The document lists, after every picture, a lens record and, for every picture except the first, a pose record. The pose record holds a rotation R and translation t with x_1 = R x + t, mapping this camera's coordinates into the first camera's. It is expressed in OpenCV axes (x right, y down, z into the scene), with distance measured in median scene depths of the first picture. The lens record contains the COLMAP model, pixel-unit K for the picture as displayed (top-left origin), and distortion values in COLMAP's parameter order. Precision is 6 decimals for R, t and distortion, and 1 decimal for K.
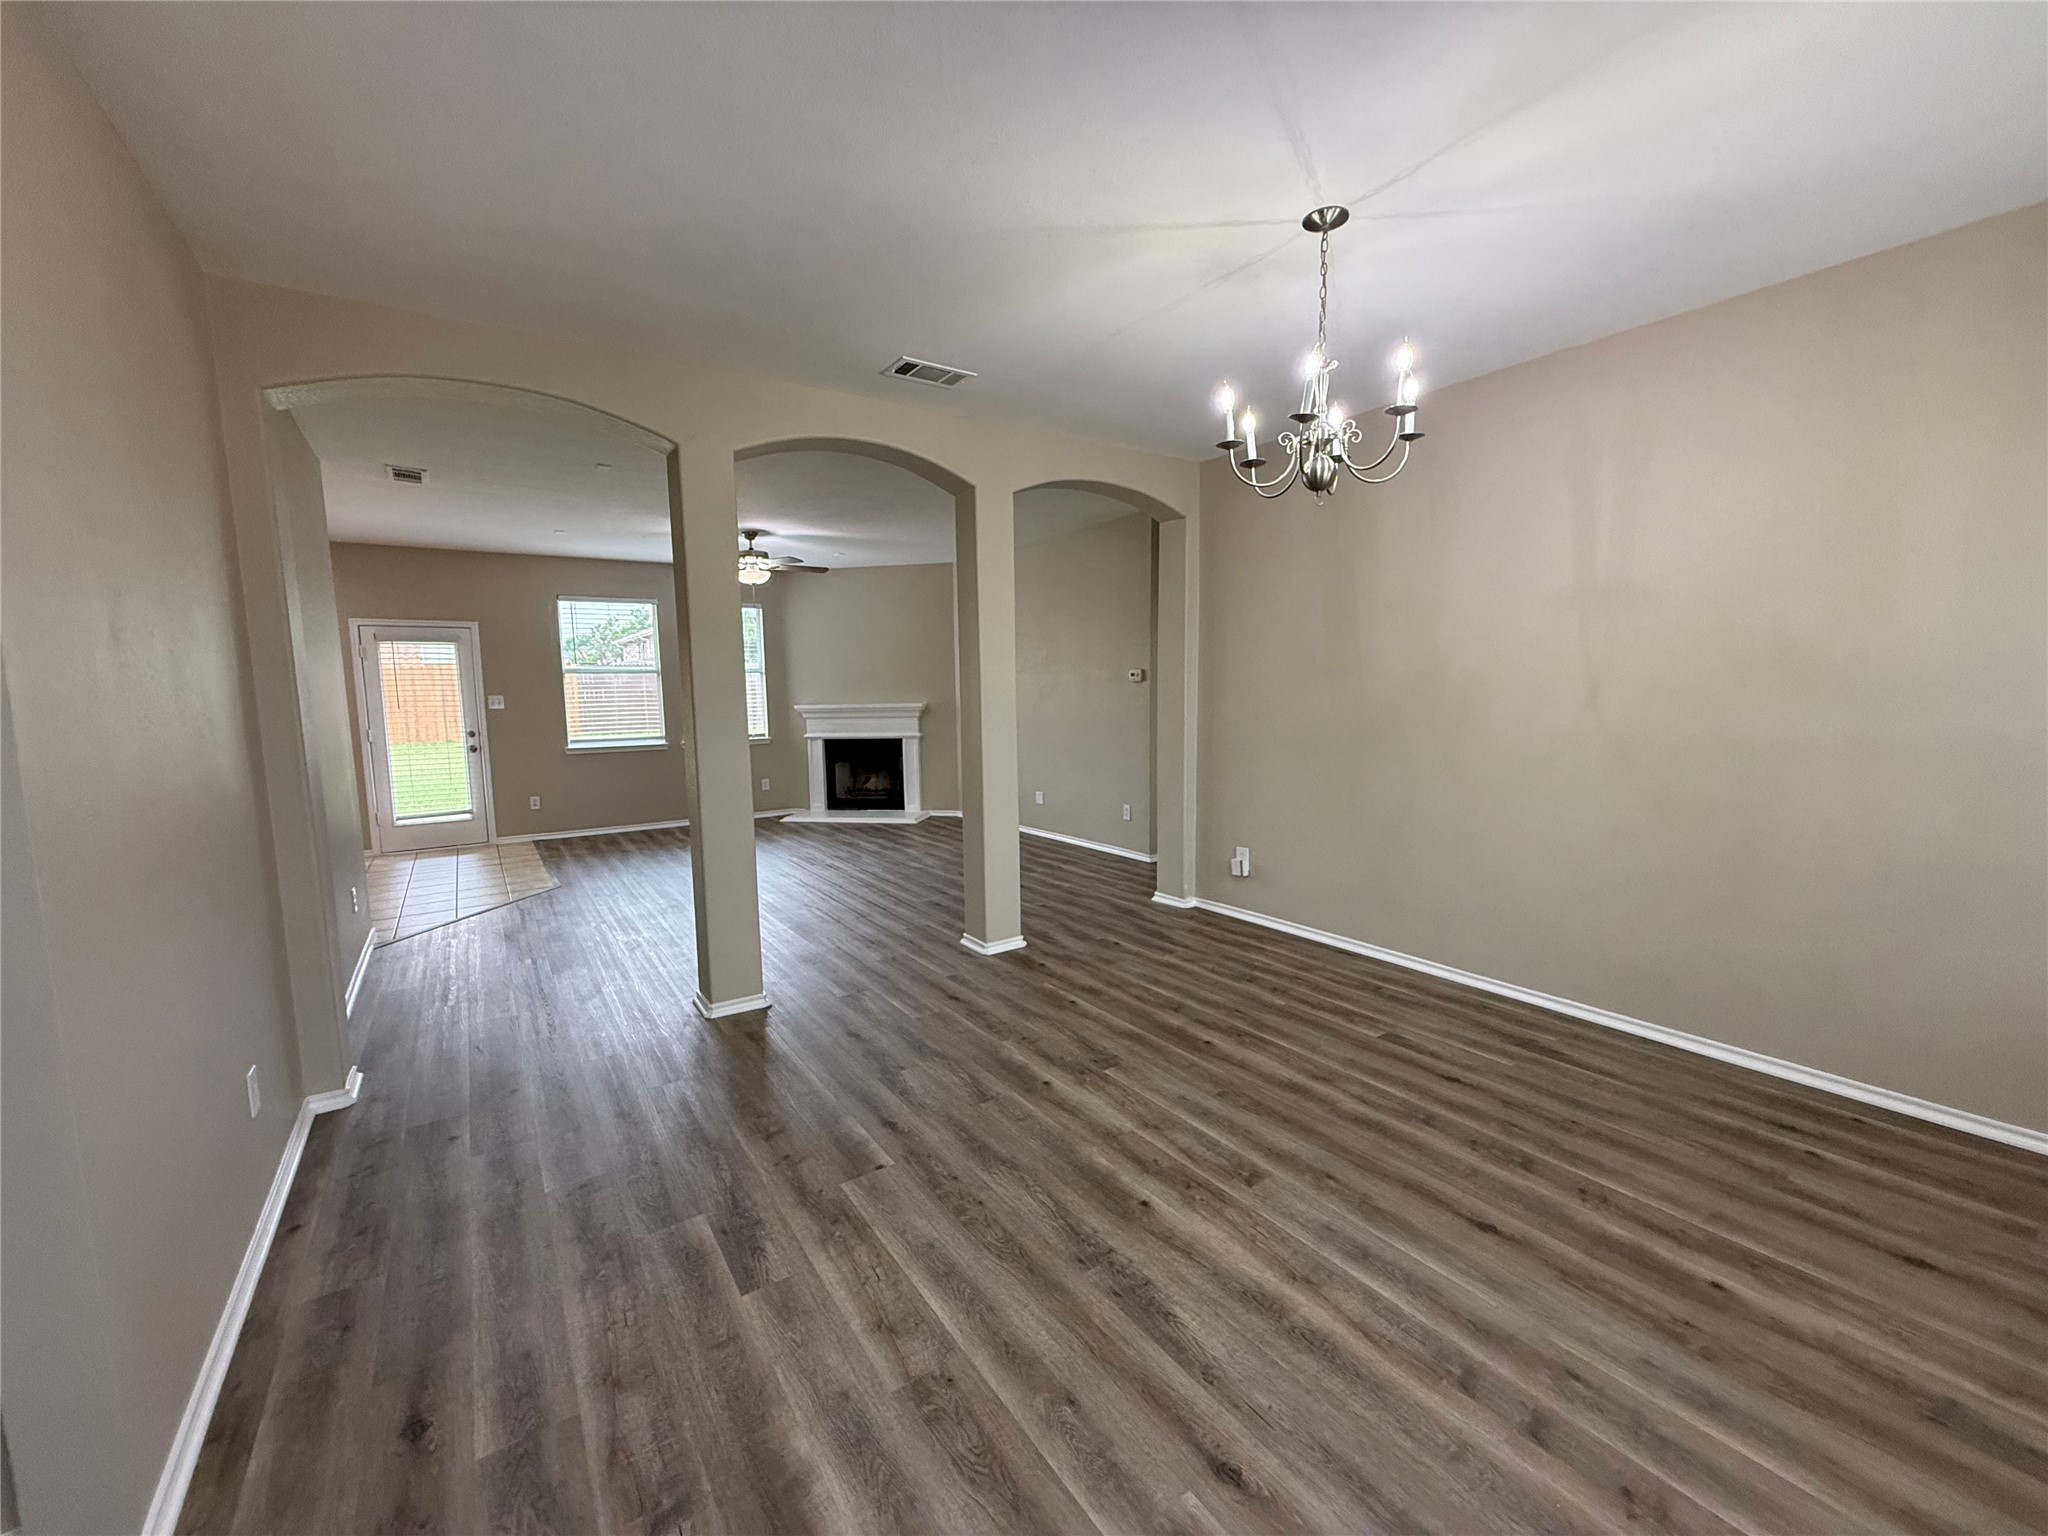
lens RADIAL K [[813.5, 0, 1022.2], [0, 813.5, 775.9], [0, 0, 1]] dist [-0.001718, 0.000025]
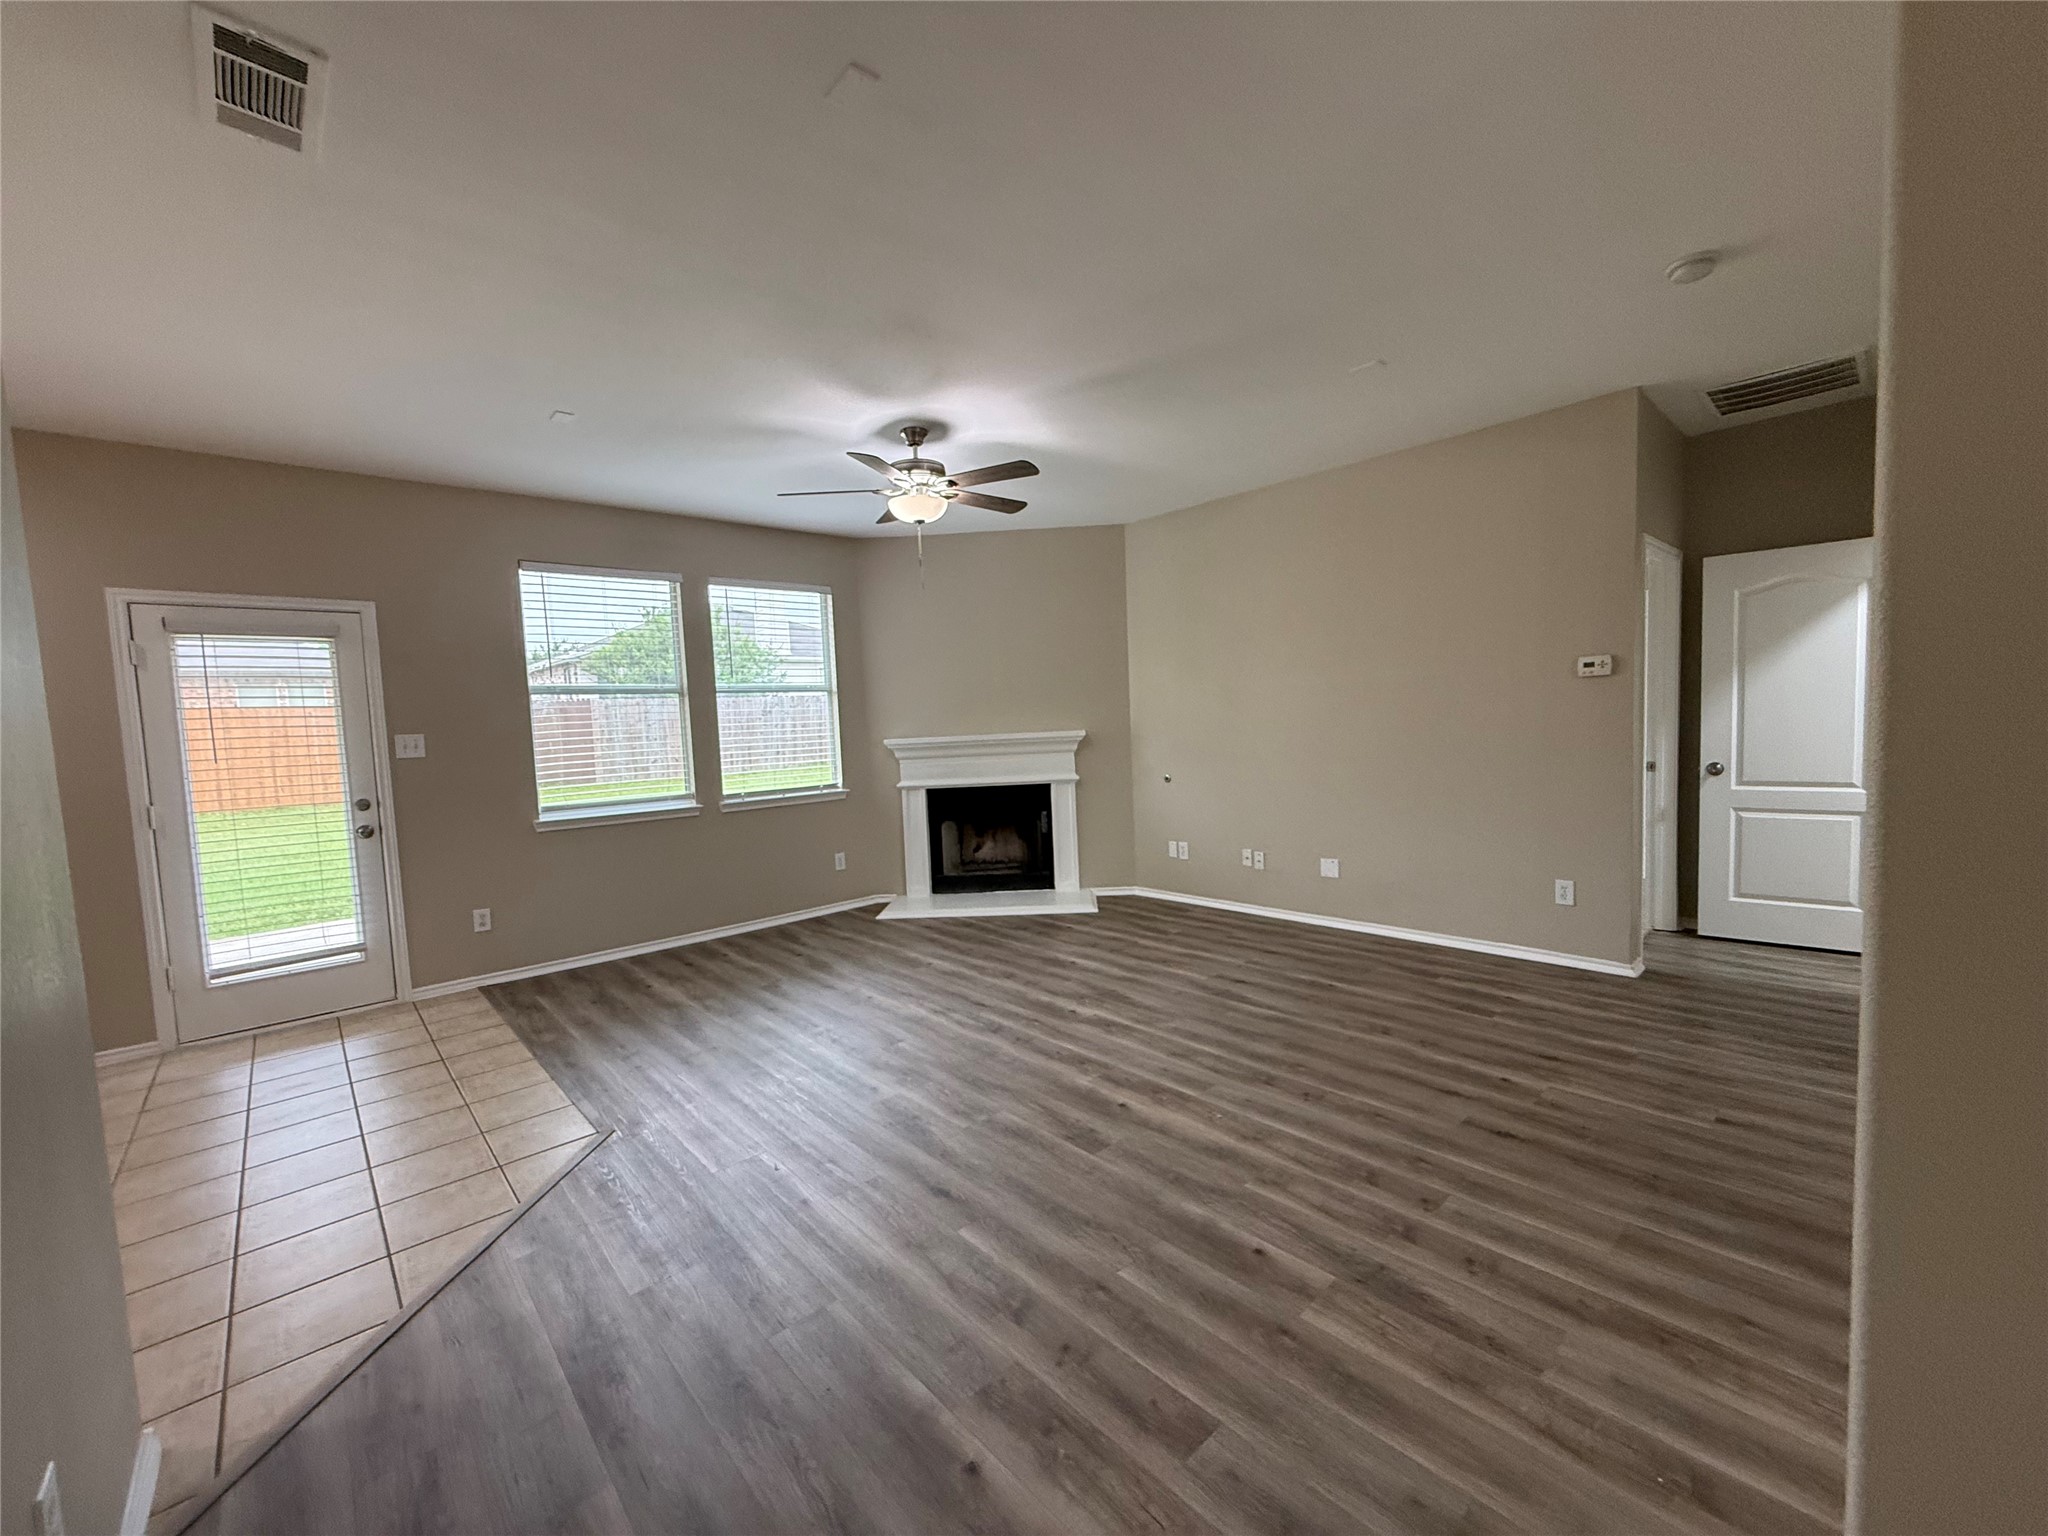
lens RADIAL K [[813.5, 0, 1020.3], [0, 813.5, 774.9], [0, 0, 1]] dist [-0.001718, 0.000025]
pose [[0.990495, -0.034752, 0.133086, -0.714998], [0.040960, 0.998183, -0.044201, -0.066846], [-0.131308, 0.049232, 0.990118, 0.915584]]
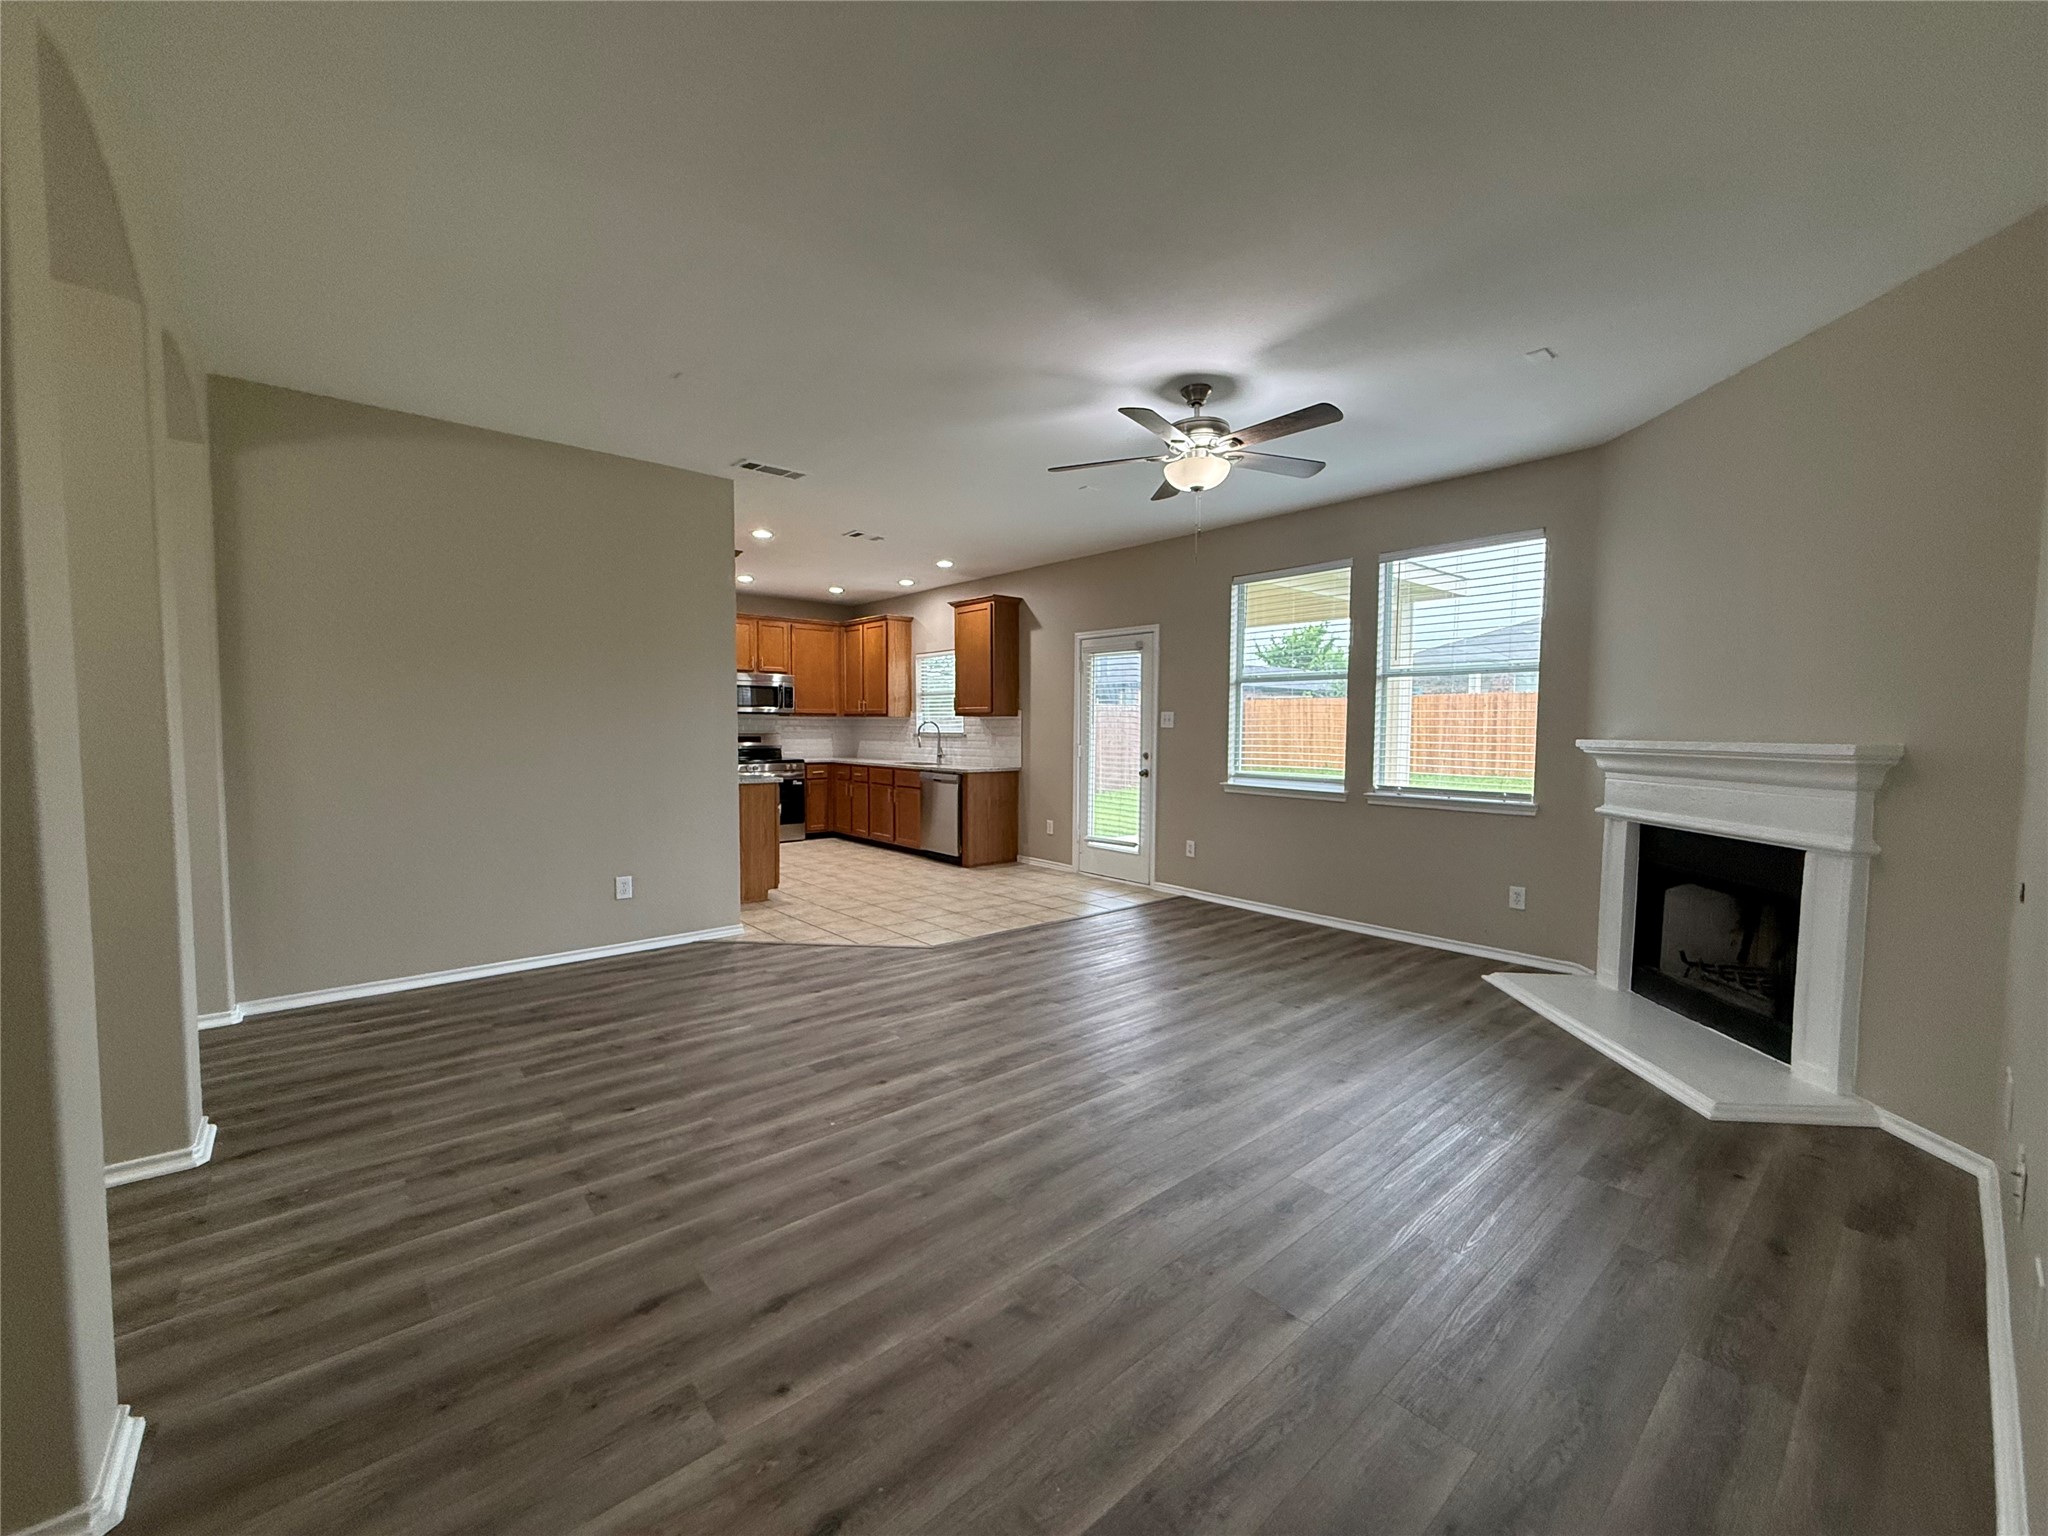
lens RADIAL K [[813.5, 0, 1022.9], [0, 813.5, 775.6], [0, 0, 1]] dist [-0.001718, 0.000025]
pose [[0.116705, 0.076986, -0.990178, 0.369010], [-0.121069, 0.990658, 0.062753, -0.159238], [0.985760, 0.112557, 0.124935, 1.771055]]
